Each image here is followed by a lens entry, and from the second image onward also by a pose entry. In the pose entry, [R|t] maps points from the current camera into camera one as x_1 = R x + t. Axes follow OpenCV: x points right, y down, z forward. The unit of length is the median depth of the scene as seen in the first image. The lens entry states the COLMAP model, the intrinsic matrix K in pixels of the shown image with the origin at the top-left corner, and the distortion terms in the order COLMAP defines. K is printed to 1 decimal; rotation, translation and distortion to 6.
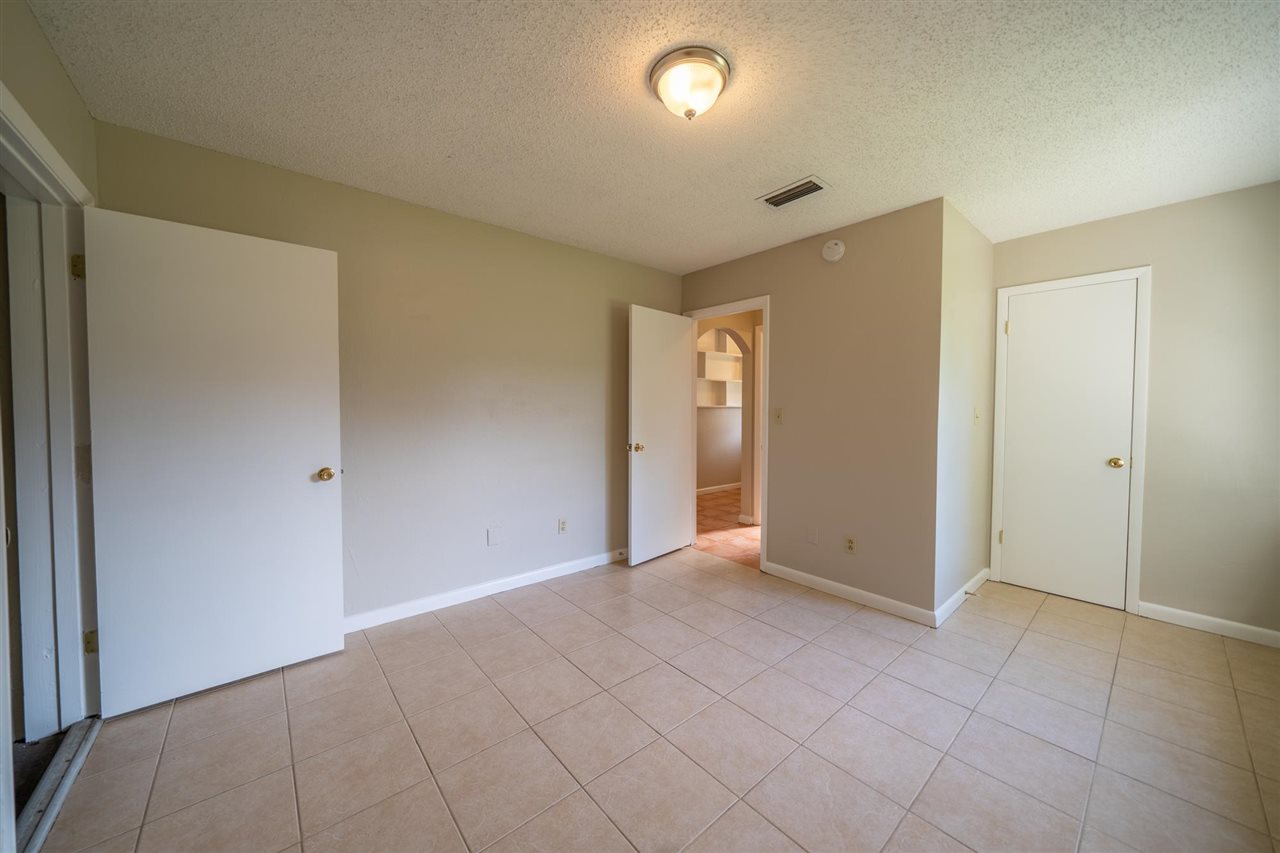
lens RADIAL K [[450.0, 0, 642.1], [0, 450.0, 416.1], [0, 0, 1]] dist [-0.008625, 0.000888]
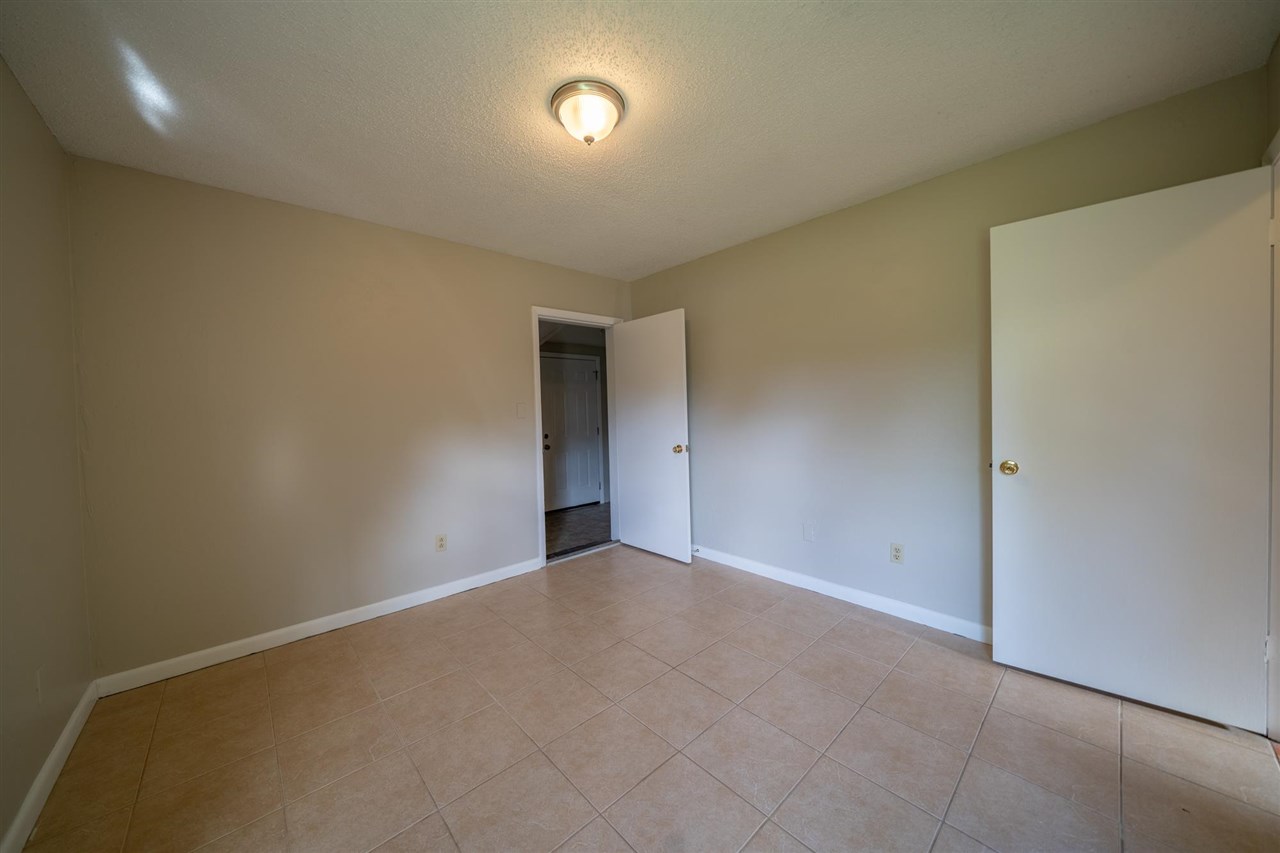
lens RADIAL K [[450.0, 0, 636.5], [0, 450.0, 418.3], [0, 0, 1]] dist [-0.008625, 0.000888]
pose [[0.024825, 0.018532, -0.999520, 0.813956], [0.002033, 0.999825, 0.018588, -0.008997], [0.999690, -0.002494, 0.024783, 0.730325]]
